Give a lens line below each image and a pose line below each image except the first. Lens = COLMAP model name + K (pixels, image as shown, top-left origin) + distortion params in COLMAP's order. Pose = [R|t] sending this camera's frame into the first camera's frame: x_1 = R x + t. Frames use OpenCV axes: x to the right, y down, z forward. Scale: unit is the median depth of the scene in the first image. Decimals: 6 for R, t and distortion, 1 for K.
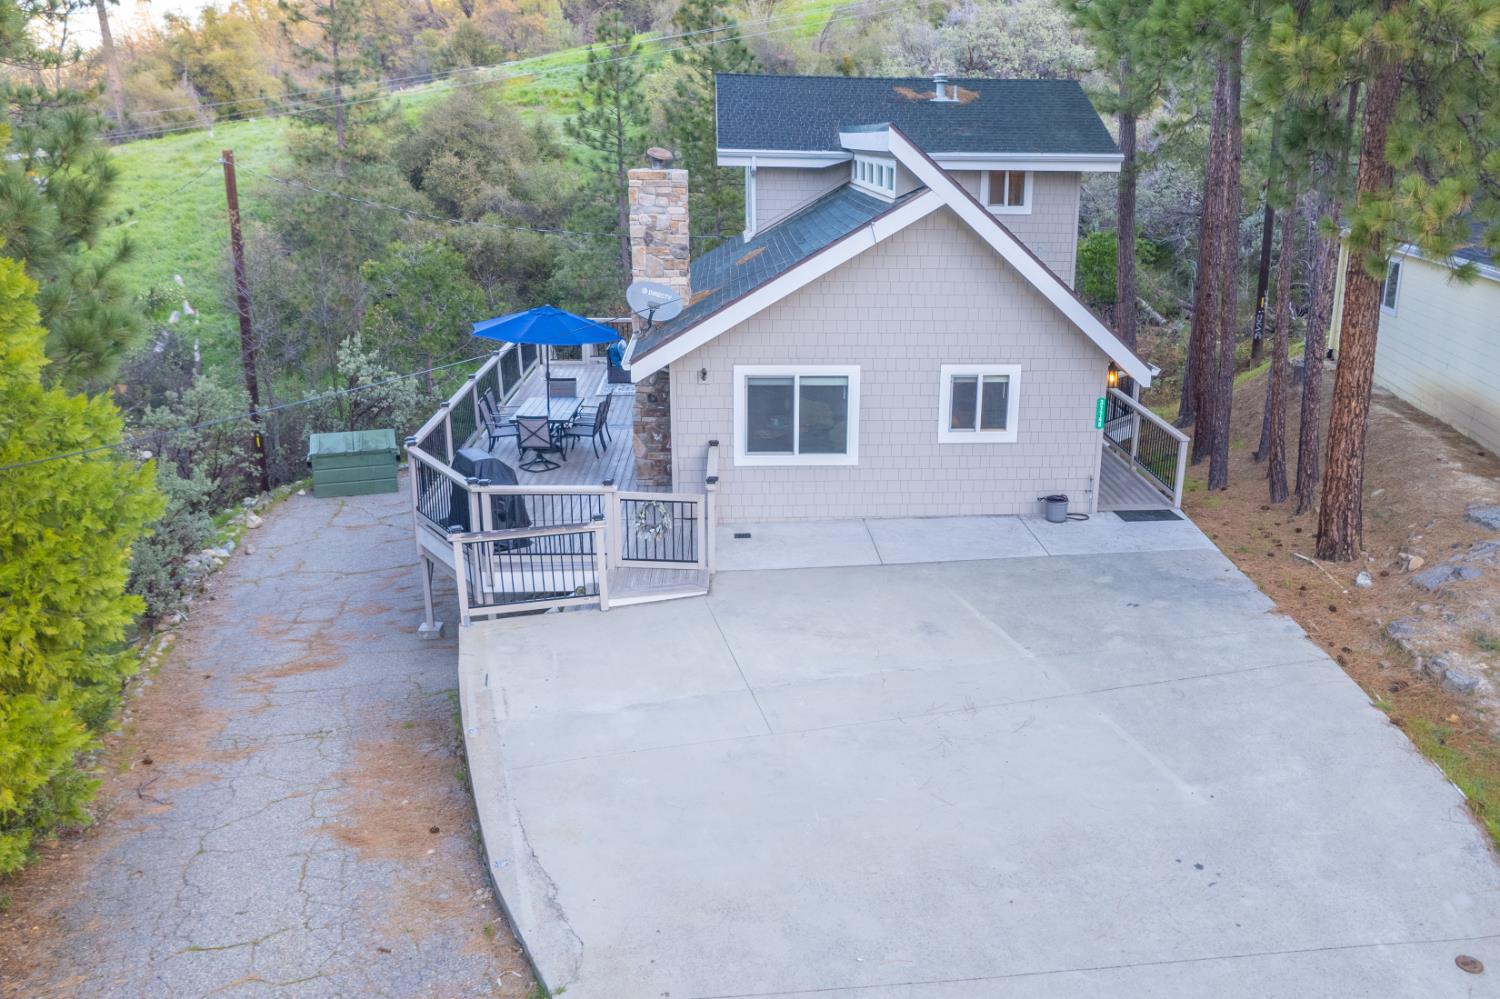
lens RADIAL K [[1096.6, 0, 750.0], [0, 1096.6, 499.5], [0, 0, 1]] dist [-0.046682, -0.000083]
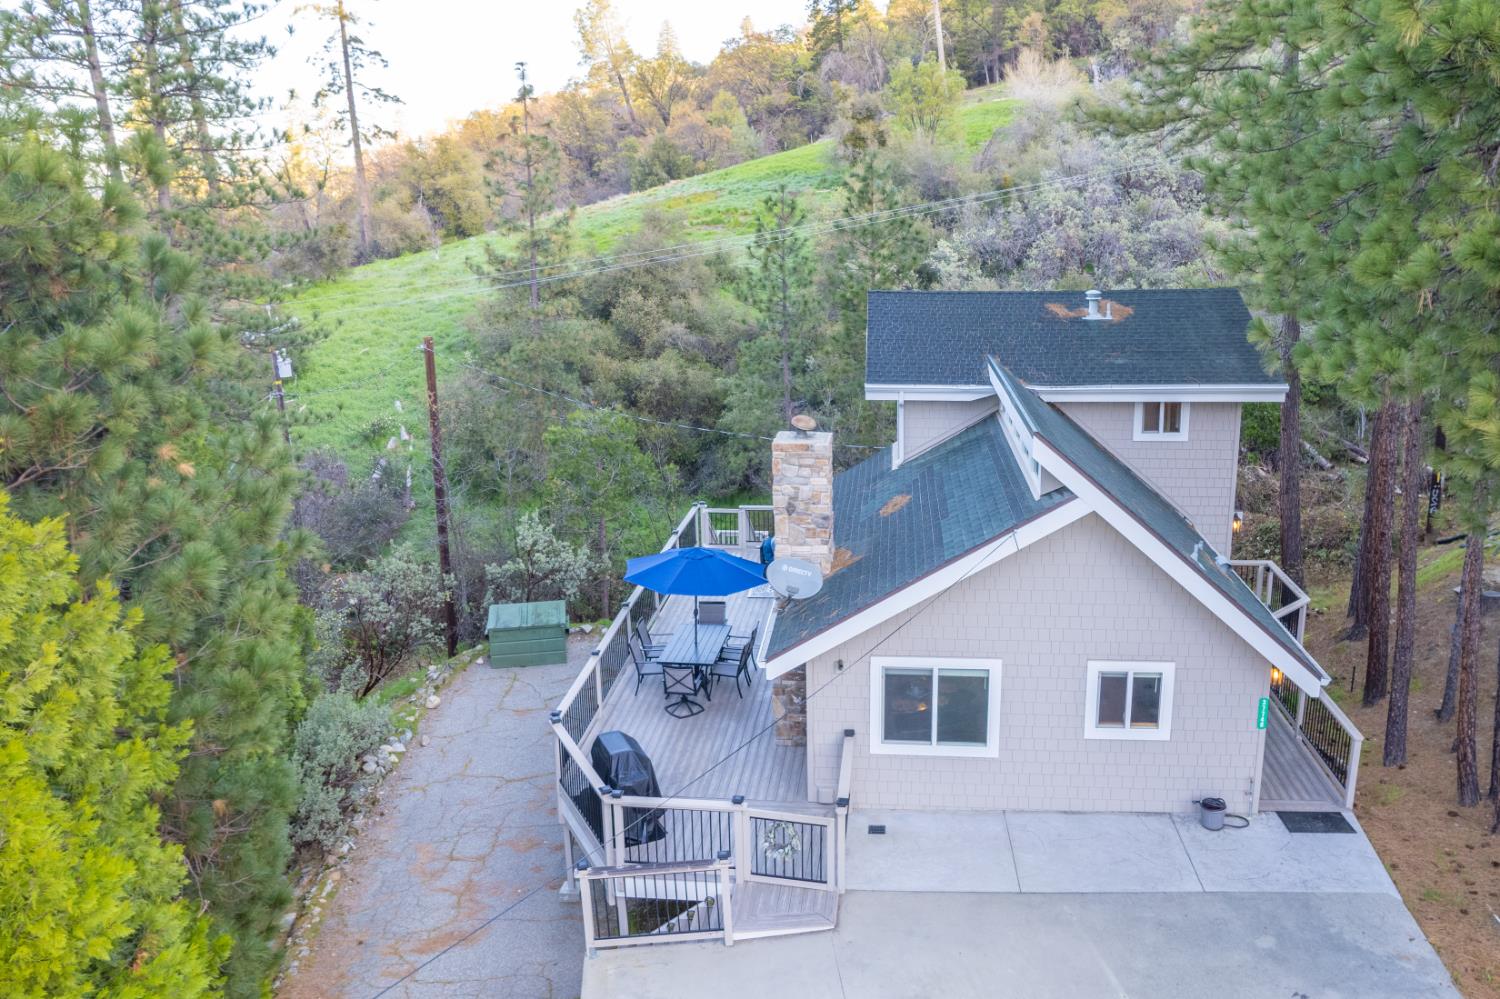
lens RADIAL K [[1017.9, 0, 750.0], [0, 1017.9, 499.5], [0, 0, 1]] dist [-0.053431, 0.019495]
pose [[0.987155, 0.013394, -0.159203, 0.019513], [-0.022692, 0.998132, -0.056727, -0.191778], [0.158145, 0.059611, 0.985615, 0.064703]]
